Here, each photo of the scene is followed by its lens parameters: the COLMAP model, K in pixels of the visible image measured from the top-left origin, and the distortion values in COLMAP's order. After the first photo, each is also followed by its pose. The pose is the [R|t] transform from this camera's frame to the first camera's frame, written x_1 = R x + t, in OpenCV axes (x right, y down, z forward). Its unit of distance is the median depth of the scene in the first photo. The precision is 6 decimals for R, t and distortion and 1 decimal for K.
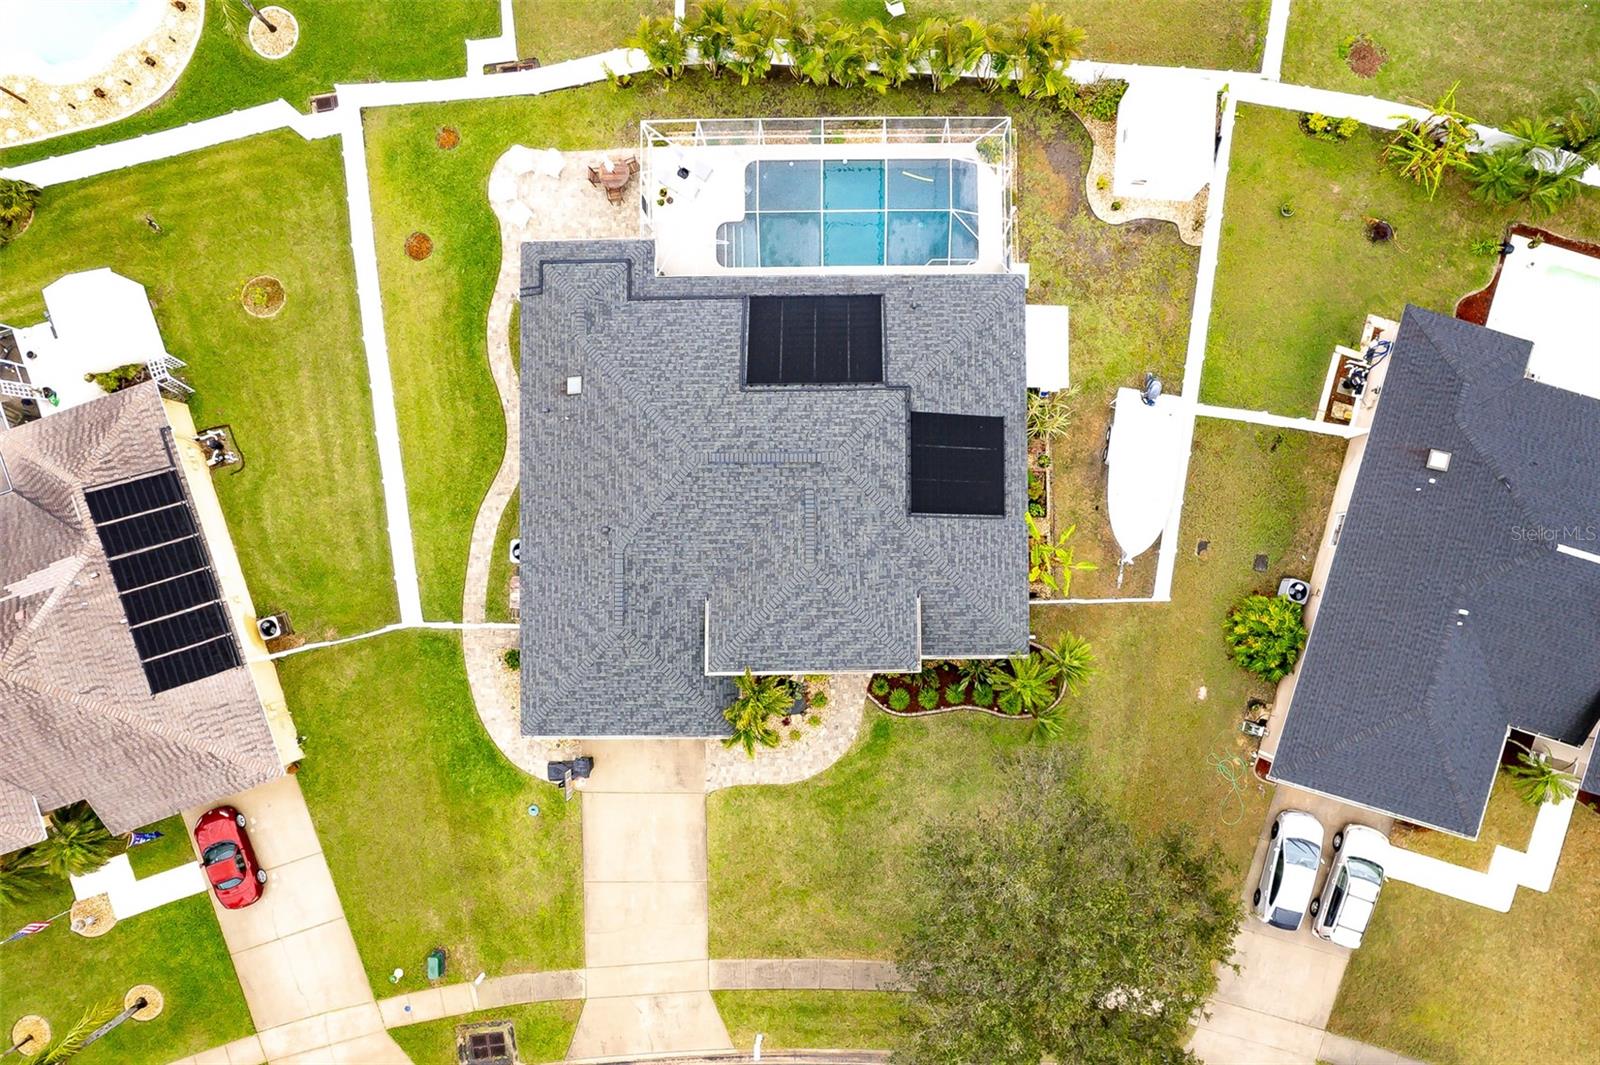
lens RADIAL K [[1025.0, 0, 813.8], [0, 1025.0, 555.3], [0, 0, 1]] dist [-0.048774, 0.040504]
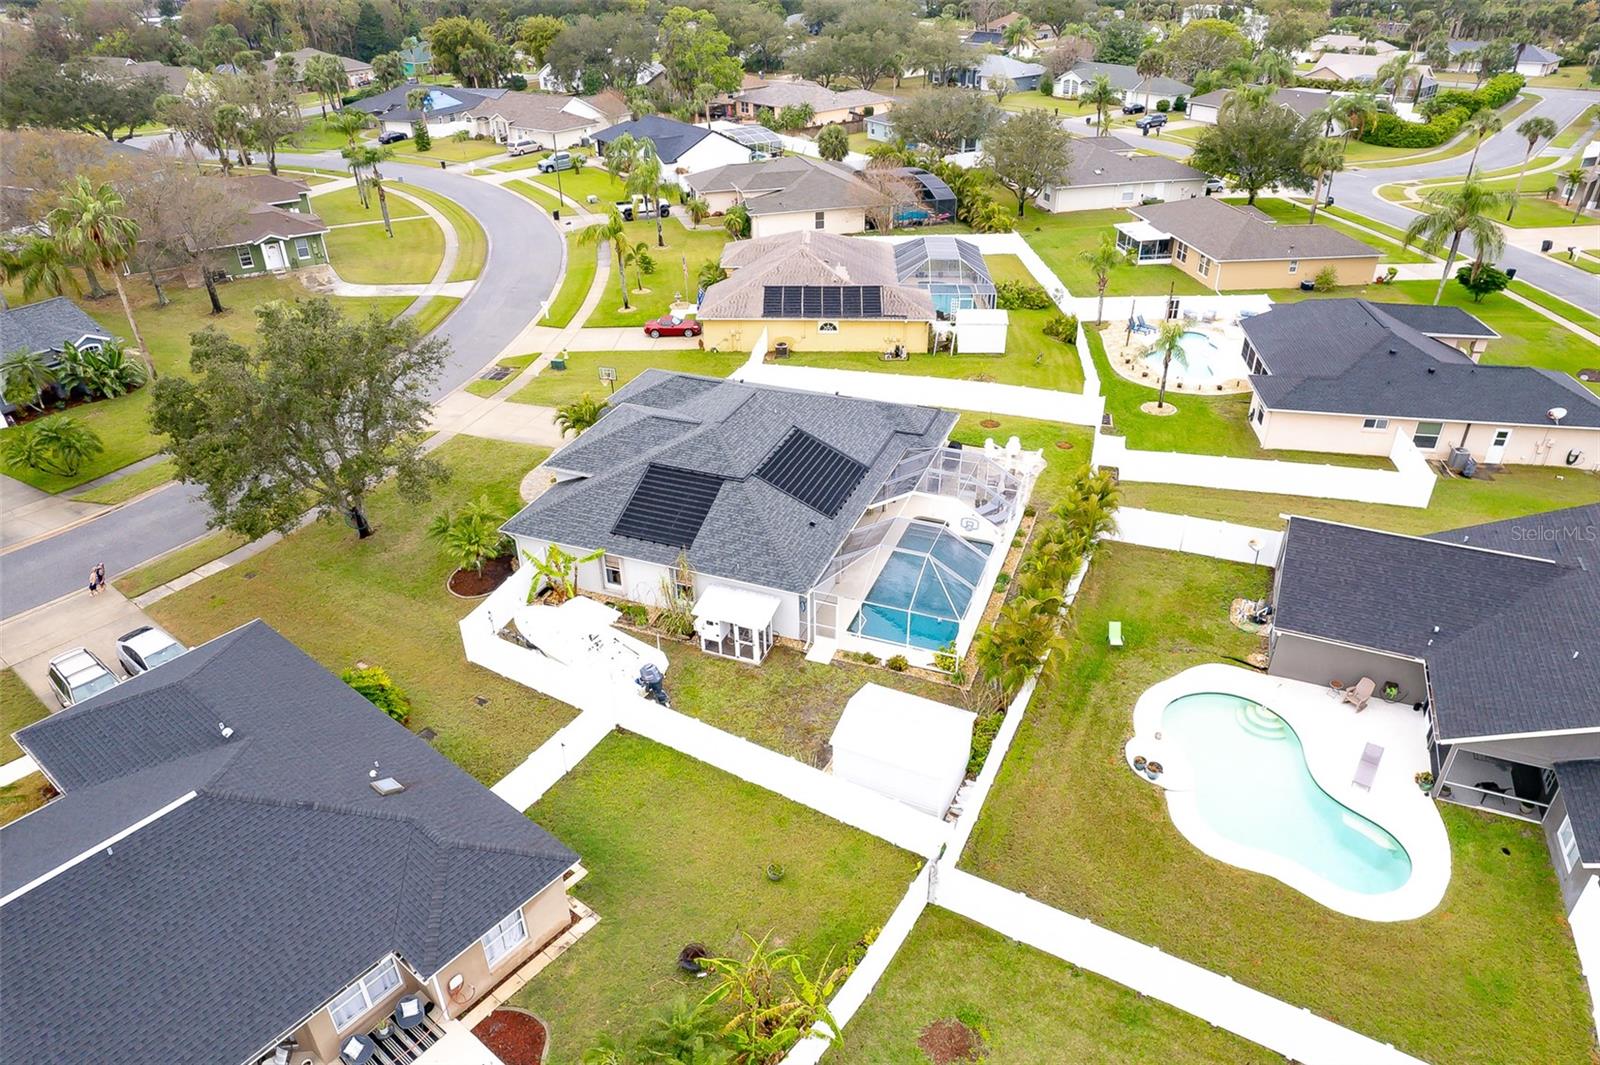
lens RADIAL K [[987.2, 0, 785.8], [0, 987.2, 572.5], [0, 0, 1]] dist [-0.041433, 0.021090]
pose [[-0.379643, 0.528132, -0.759571, 0.897290], [-0.924714, -0.191925, 0.328738, -0.543287], [0.027836, 0.827189, 0.561234, 0.390635]]
